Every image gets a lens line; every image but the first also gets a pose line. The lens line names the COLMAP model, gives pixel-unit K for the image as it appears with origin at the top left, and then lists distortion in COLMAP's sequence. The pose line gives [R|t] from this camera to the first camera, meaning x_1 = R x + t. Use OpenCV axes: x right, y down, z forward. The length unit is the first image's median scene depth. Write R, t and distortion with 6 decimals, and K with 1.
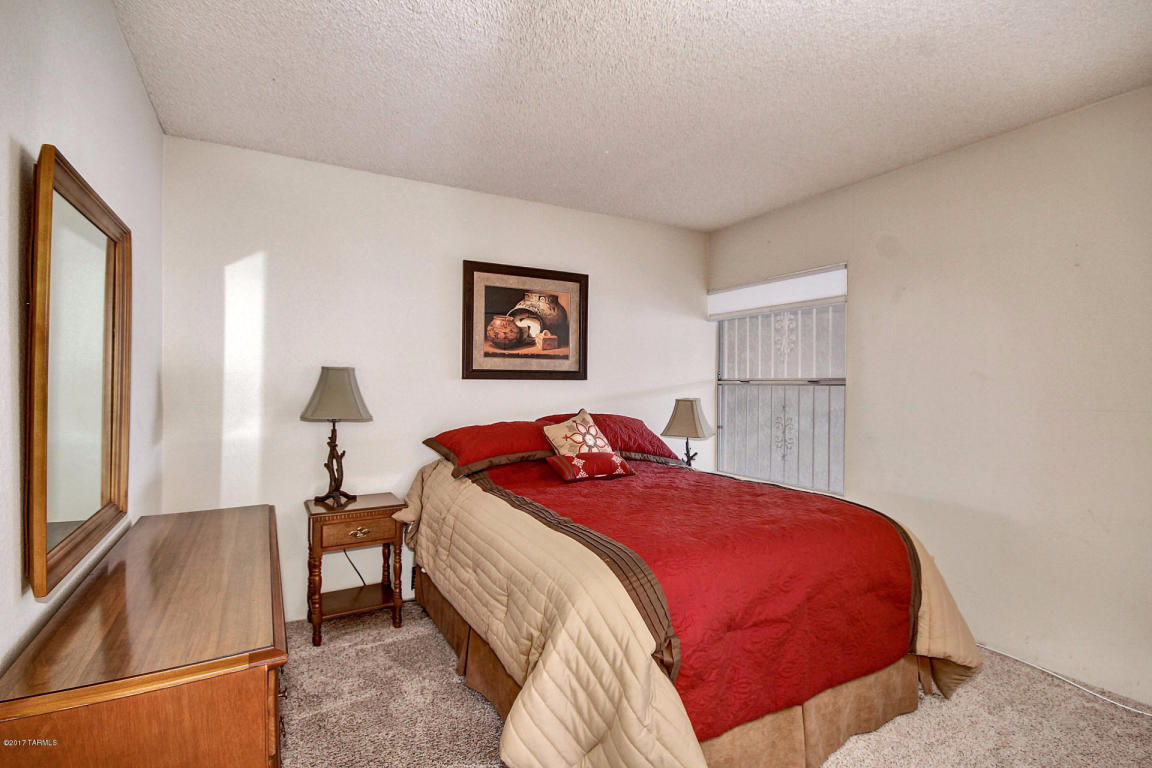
lens RADIAL K [[549.8, 0, 602.2], [0, 549.8, 385.1], [0, 0, 1]] dist [-0.002447, -0.000140]
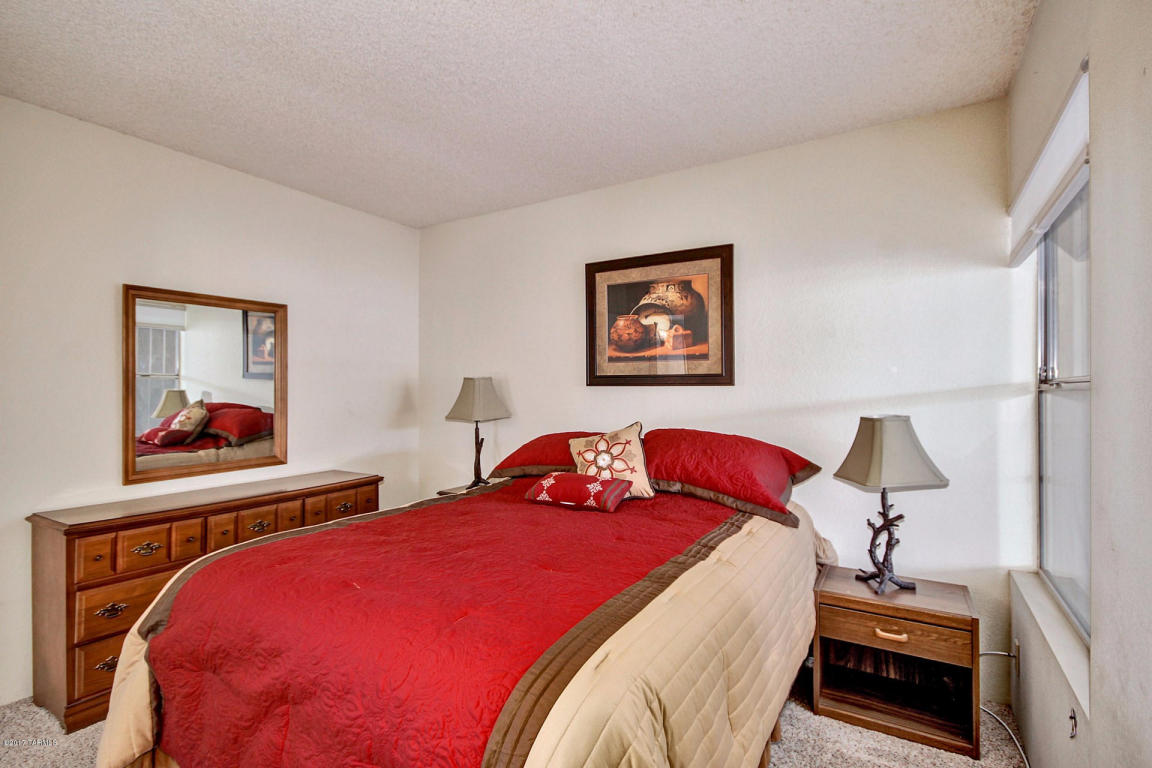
lens RADIAL K [[570.4, 0, 576.0], [0, 570.4, 384.0], [0, 0, 1]] dist [0.002079, 0.000638]
pose [[0.458006, -0.012562, -0.888861, 0.602353], [-0.002423, 0.999879, -0.015379, 0.000920], [0.888946, 0.009197, 0.457920, 0.496392]]
